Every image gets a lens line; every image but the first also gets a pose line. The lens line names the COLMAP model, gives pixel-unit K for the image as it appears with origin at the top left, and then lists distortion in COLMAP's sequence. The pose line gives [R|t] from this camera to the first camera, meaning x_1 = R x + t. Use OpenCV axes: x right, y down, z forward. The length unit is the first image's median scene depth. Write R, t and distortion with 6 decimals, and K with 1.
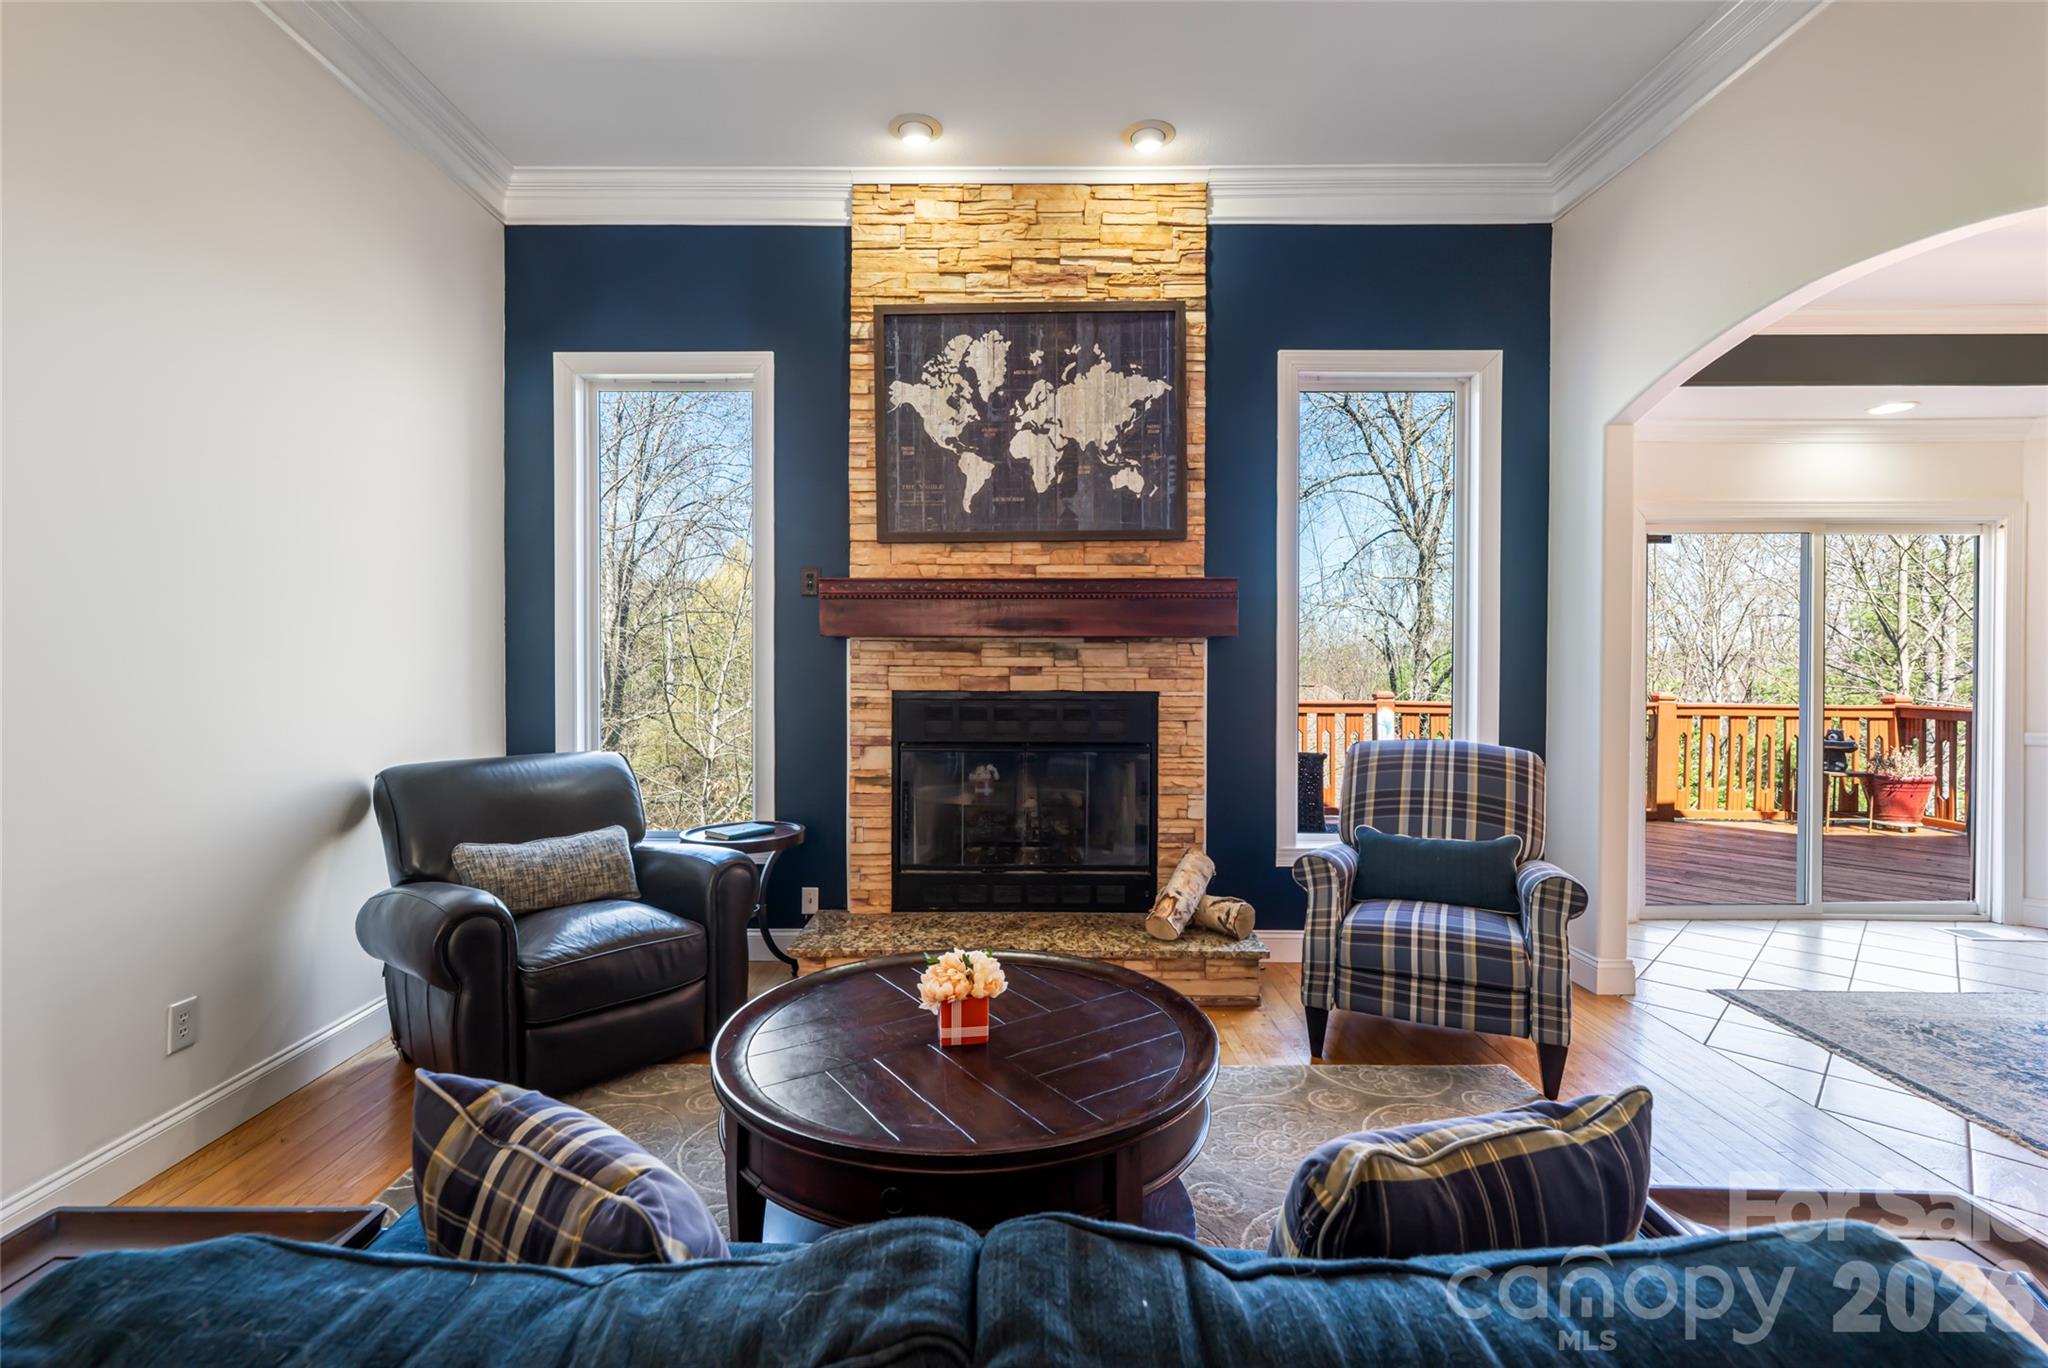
lens RADIAL K [[924.1, 0, 1001.8], [0, 924.1, 675.6], [0, 0, 1]] dist [-0.000434, 0.000180]
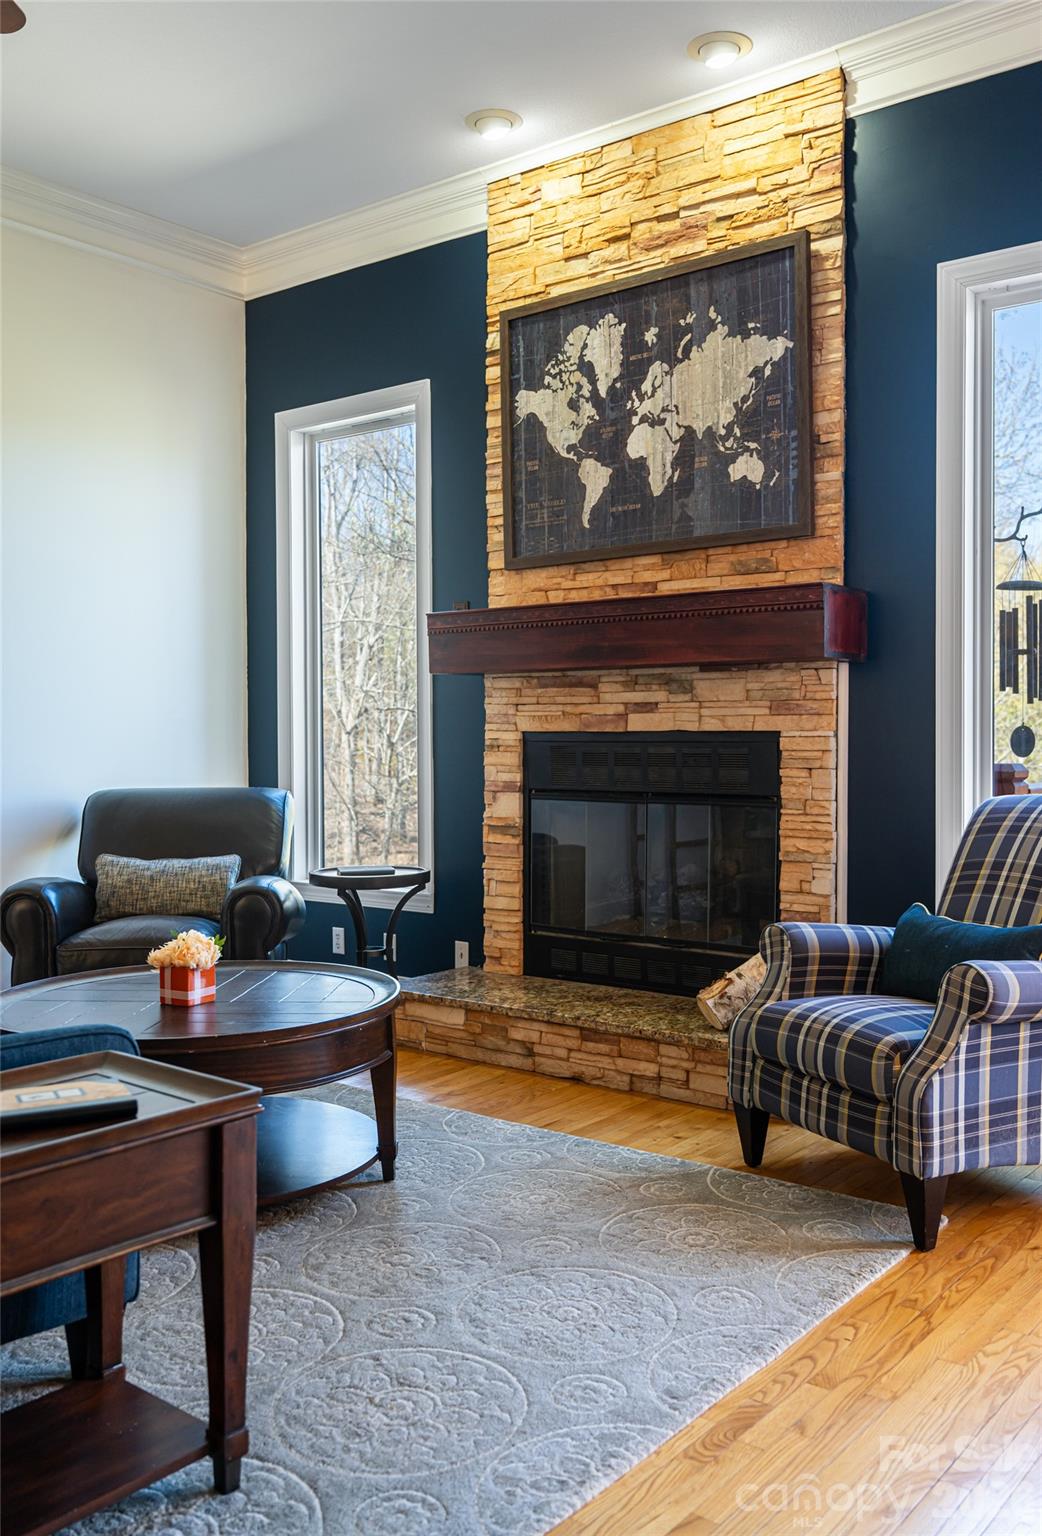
lens RADIAL K [[1372.9, 0, 521.0], [0, 1372.9, 768.0], [0, 0, 1]] dist [-0.001036, 0.000026]
pose [[0.784077, 0.011640, -0.620554, 0.724811], [-0.003589, 0.999892, 0.014220, 0.033021], [0.620653, -0.008922, 0.784034, -0.061585]]
